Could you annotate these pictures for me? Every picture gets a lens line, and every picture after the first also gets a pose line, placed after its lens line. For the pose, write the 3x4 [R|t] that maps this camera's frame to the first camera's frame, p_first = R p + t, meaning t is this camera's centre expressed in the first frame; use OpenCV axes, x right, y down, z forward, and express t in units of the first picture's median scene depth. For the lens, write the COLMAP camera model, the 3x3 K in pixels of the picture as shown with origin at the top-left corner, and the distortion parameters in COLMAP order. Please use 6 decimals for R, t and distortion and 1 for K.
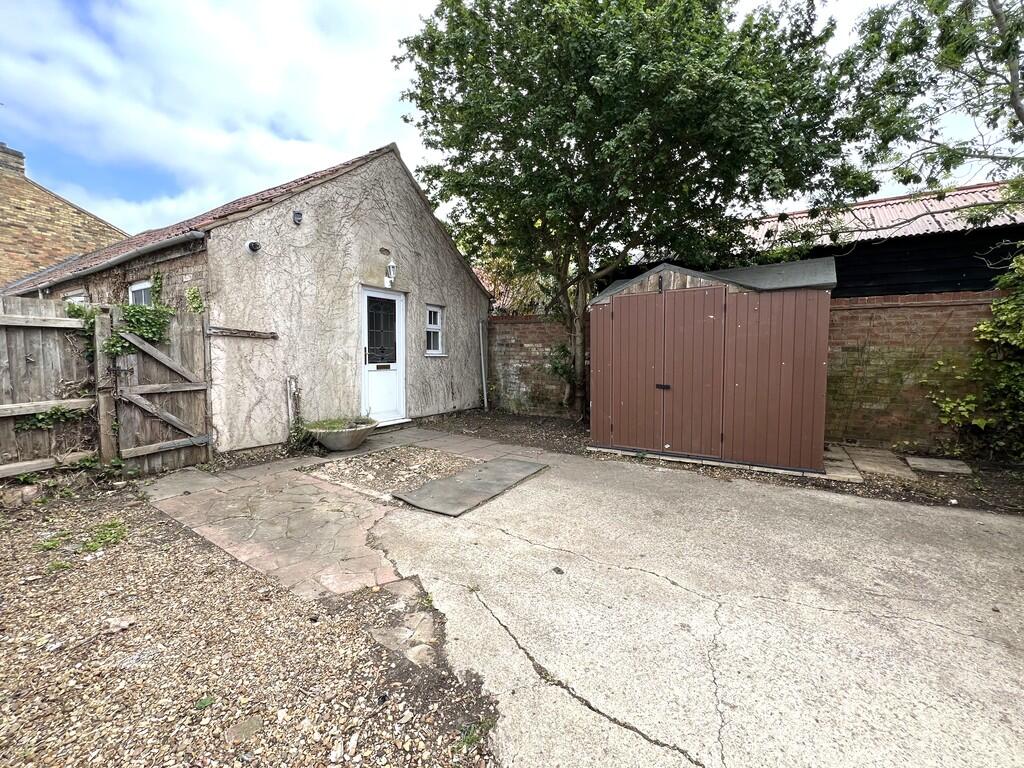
lens RADIAL K [[409.1, 0, 504.9], [0, 409.1, 380.9], [0, 0, 1]] dist [-0.000662, -0.000058]
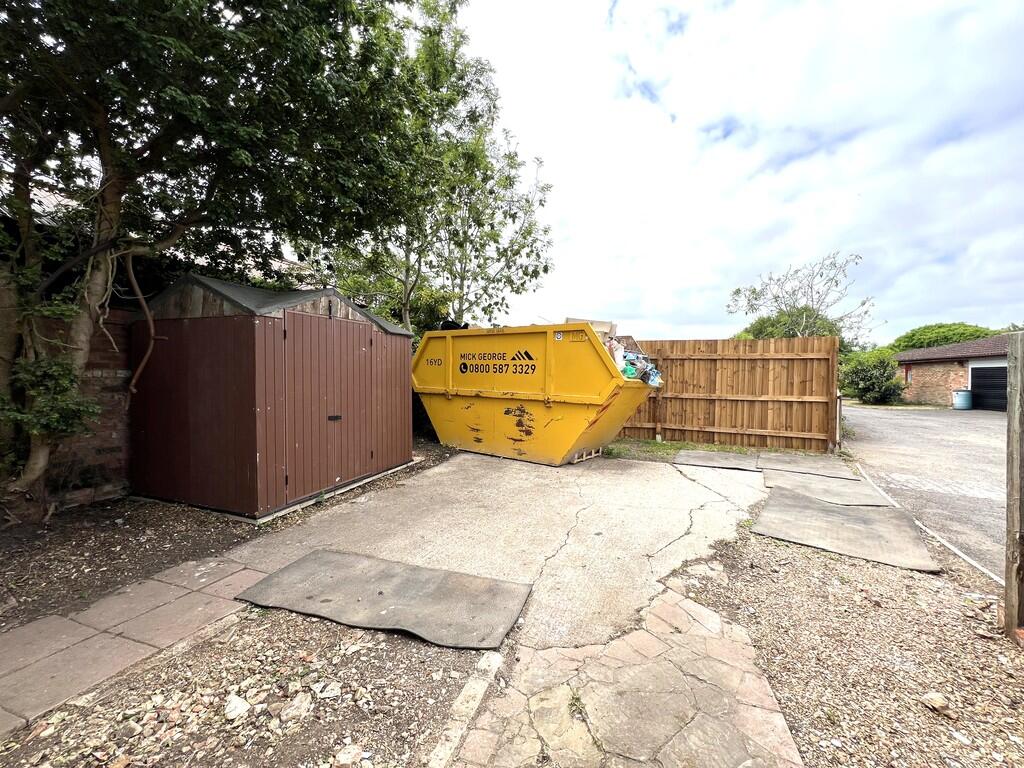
lens RADIAL K [[409.1, 0, 504.6], [0, 409.1, 383.7], [0, 0, 1]] dist [-0.000662, -0.000058]
pose [[-0.234077, -0.029371, 0.971774, -0.899129], [0.050219, 0.997844, 0.042256, -0.122456], [-0.970920, 0.058693, -0.232097, 1.202700]]
